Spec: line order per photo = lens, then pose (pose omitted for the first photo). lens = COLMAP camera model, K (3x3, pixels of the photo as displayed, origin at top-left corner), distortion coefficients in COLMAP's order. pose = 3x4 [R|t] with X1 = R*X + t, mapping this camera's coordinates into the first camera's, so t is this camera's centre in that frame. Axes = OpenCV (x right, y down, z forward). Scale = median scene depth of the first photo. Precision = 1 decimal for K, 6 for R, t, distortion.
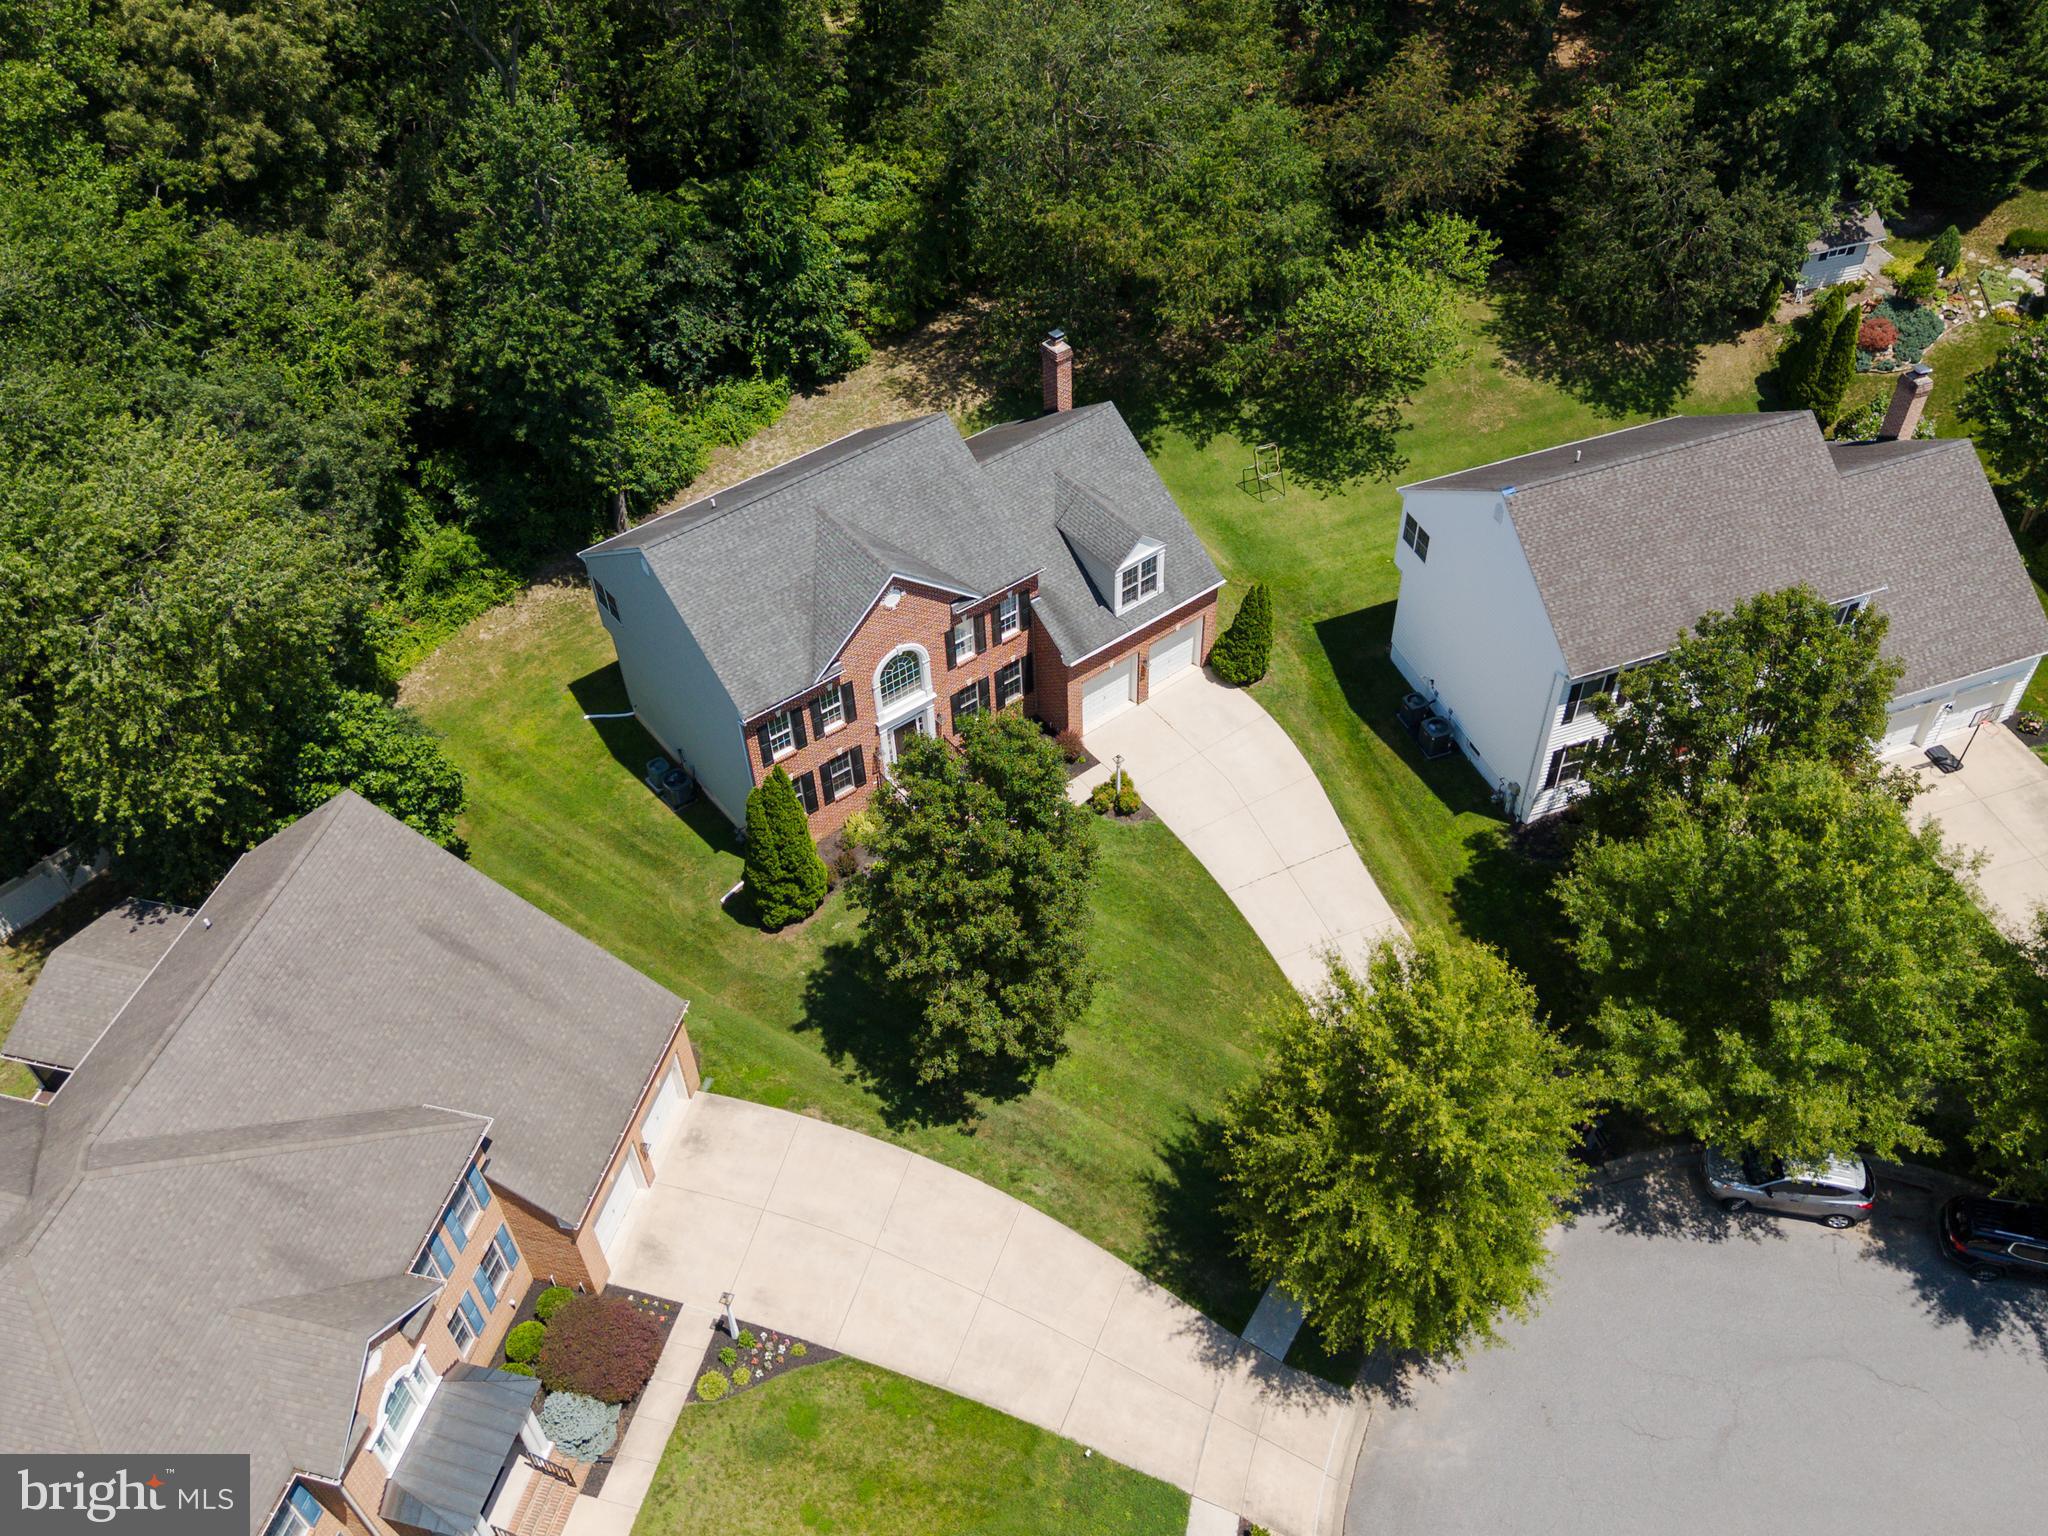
lens RADIAL K [[1684.7, 0, 1063.8], [0, 1684.7, 767.3], [0, 0, 1]] dist [0.069311, -0.072906]
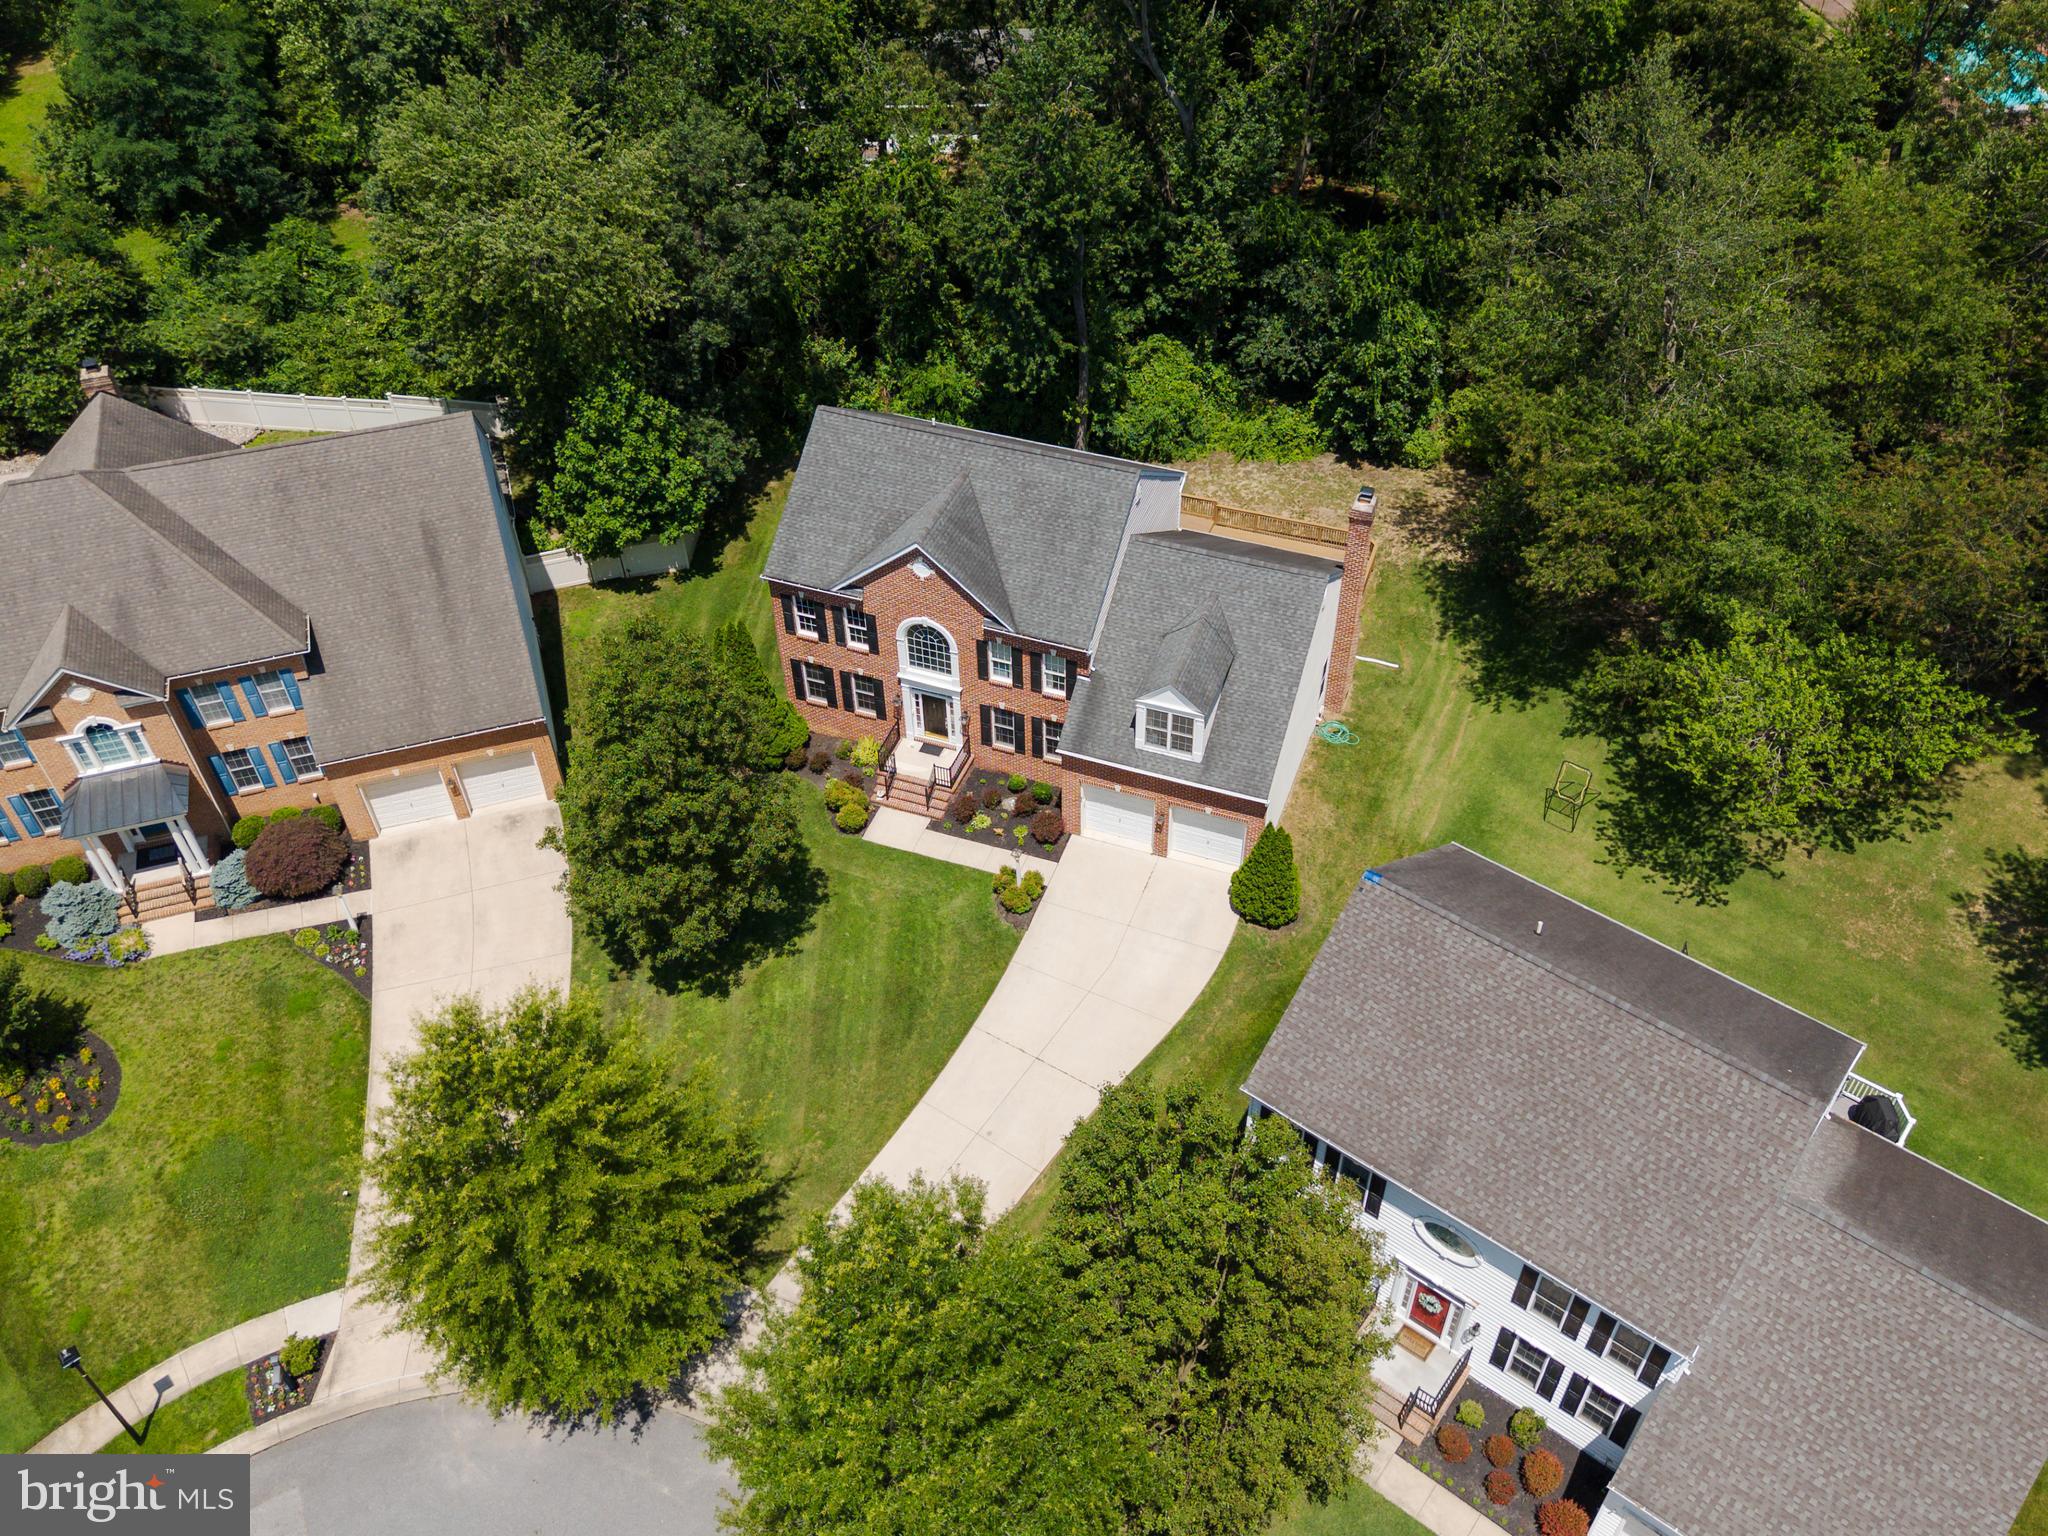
lens RADIAL K [[1668.6, 0, 1048.4], [0, 1668.6, 821.1], [0, 0, 1]] dist [0.063849, -0.063121]
pose [[0.520555, 0.621014, -0.585973, 0.561793], [-0.608872, 0.751119, 0.255138, -0.260197], [0.598579, 0.223969, 0.769117, 0.268961]]
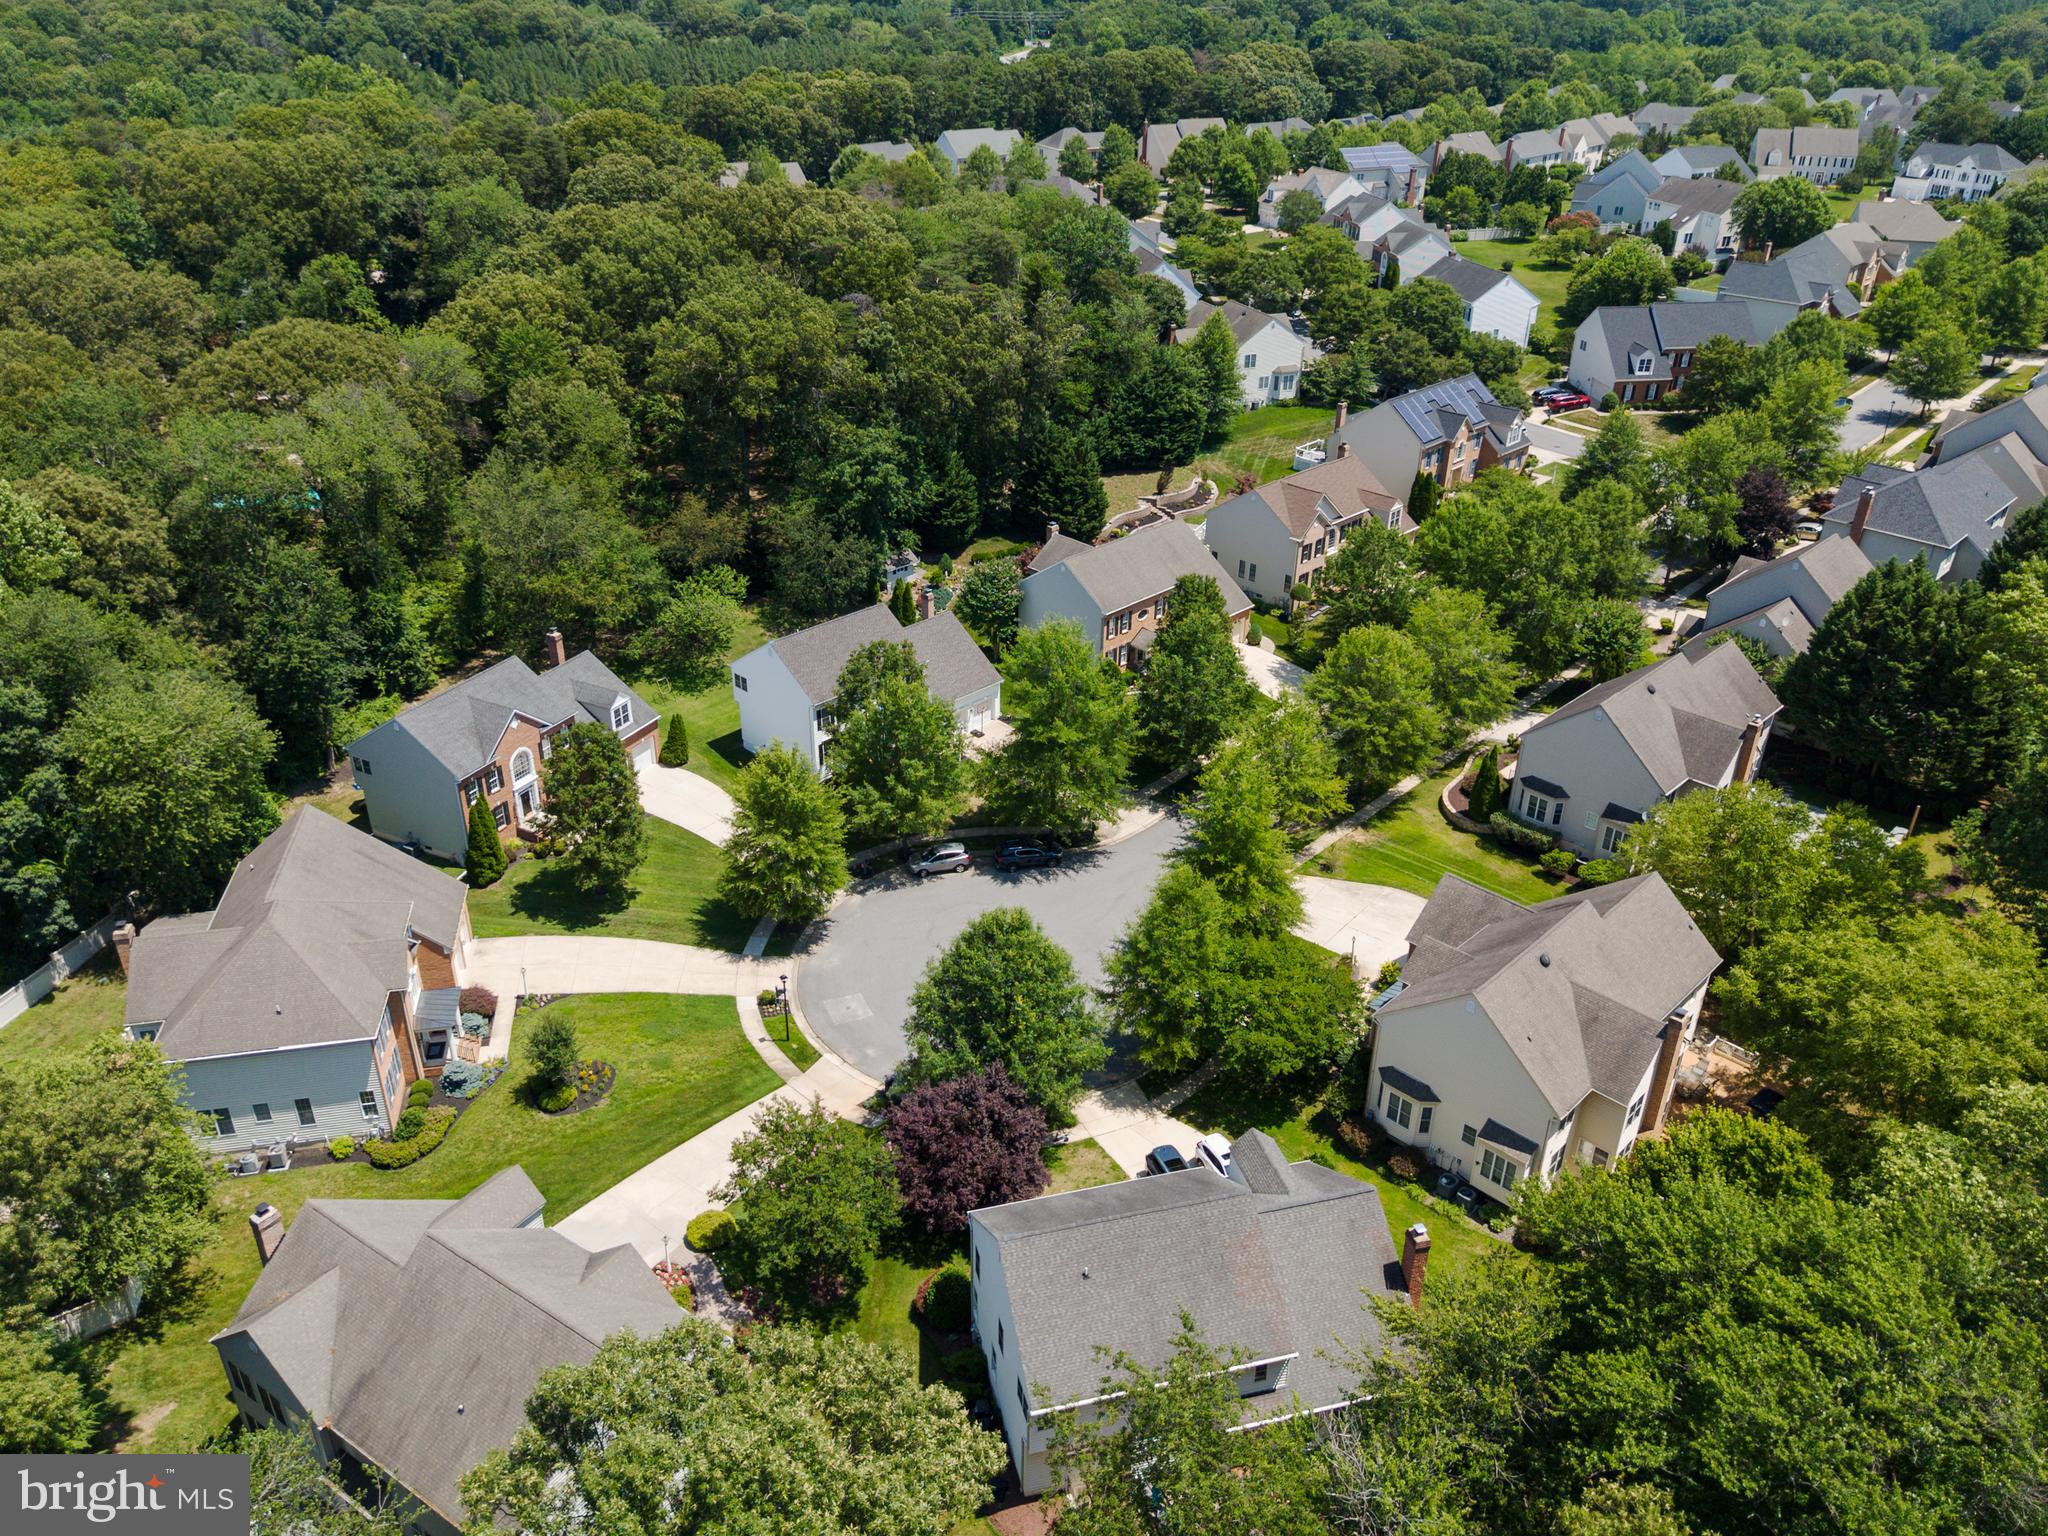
lens RADIAL K [[1490.1, 0, 1047.9], [0, 1490.1, 781.3], [0, 0, 1]] dist [0.102385, -0.247882]
pose [[0.900638, -0.182925, 0.394196, -0.237321], [0.286598, 0.931888, -0.222365, 0.554258], [-0.326670, 0.313246, 0.891719, -0.886675]]
